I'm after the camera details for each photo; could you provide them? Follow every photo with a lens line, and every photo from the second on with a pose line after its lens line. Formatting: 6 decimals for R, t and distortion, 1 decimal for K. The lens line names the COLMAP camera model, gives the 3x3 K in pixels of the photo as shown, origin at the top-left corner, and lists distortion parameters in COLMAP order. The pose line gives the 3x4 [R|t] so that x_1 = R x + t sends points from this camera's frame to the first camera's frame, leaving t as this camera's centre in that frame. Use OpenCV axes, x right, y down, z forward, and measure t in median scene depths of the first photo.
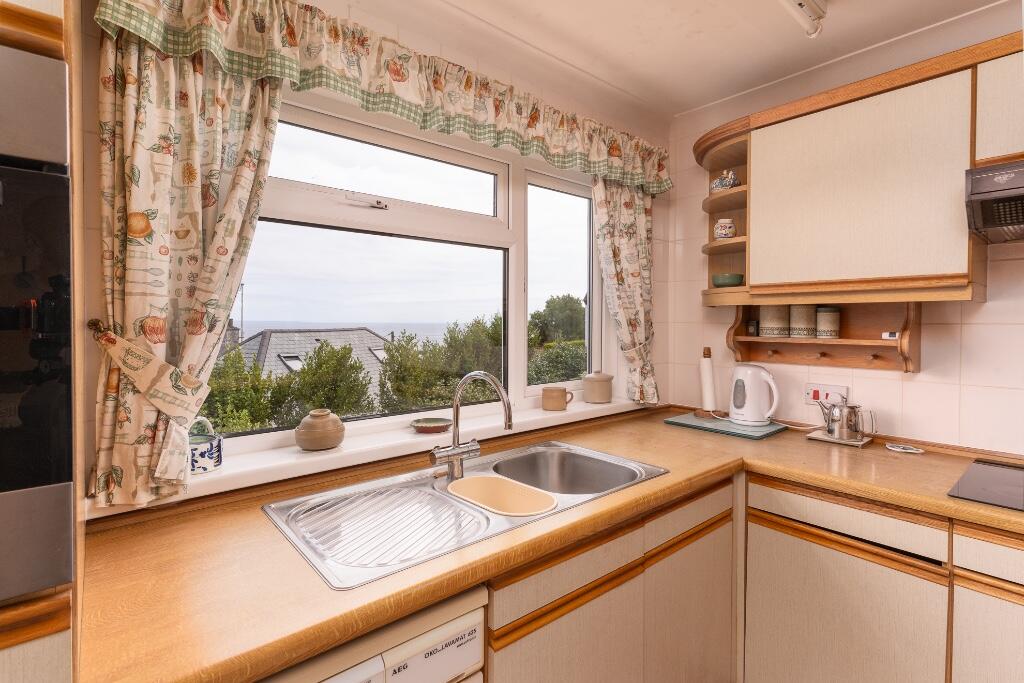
lens RADIAL K [[494.6, 0, 506.8], [0, 494.6, 328.5], [0, 0, 1]] dist [0.001393, 0.000491]
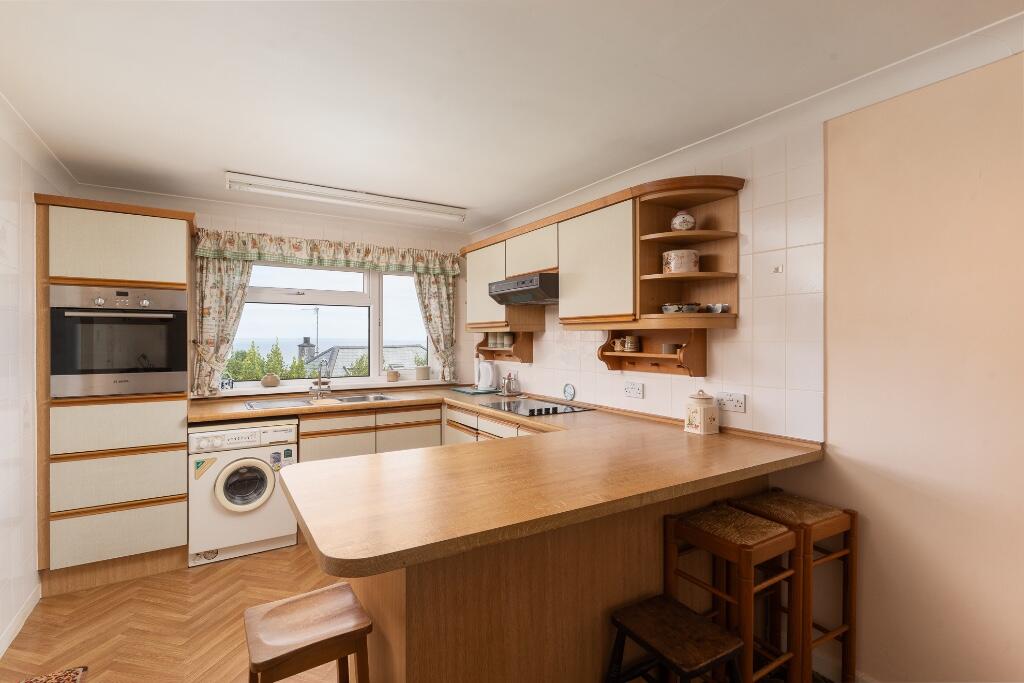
lens RADIAL K [[487.4, 0, 512.0], [0, 487.4, 341.5], [0, 0, 1]] dist [0.002364, -0.000384]
pose [[0.990046, 0.000165, -0.140741, 1.612276], [-0.001439, 0.999959, -0.008954, 0.018879], [0.140734, 0.009067, 0.990006, -1.799923]]
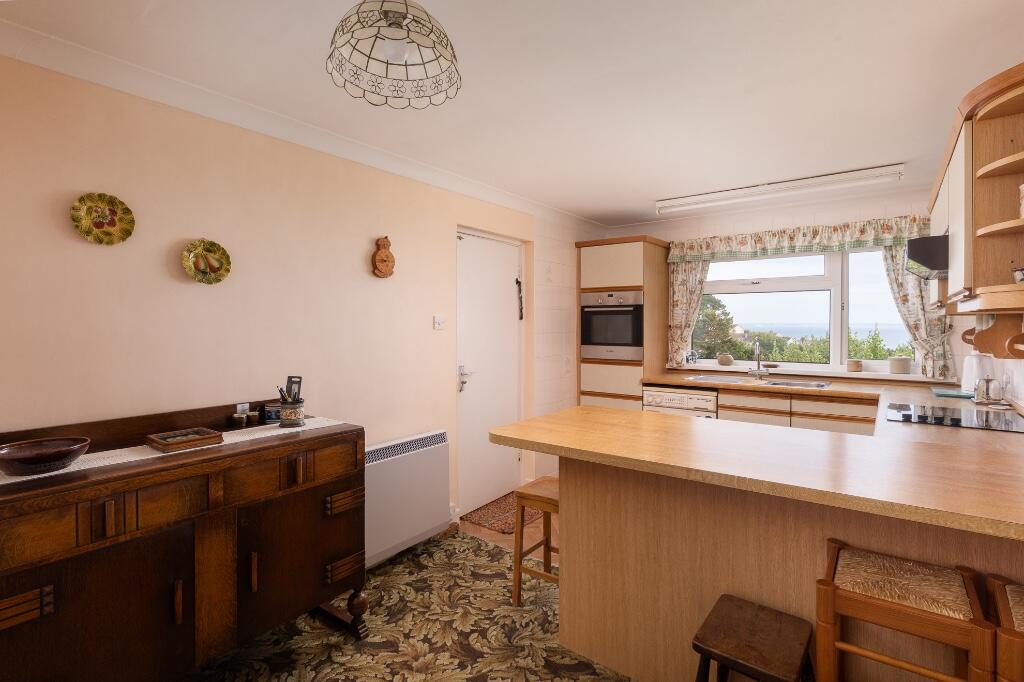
lens RADIAL K [[496.8, 0, 512.0], [0, 496.8, 341.0], [0, 0, 1]] dist [-0.003116, 0.000270]
pose [[0.219625, 0.031638, -0.975071, 2.997823], [-0.014097, 0.999473, 0.029254, 0.015469], [0.975482, 0.007320, 0.219955, -1.279418]]
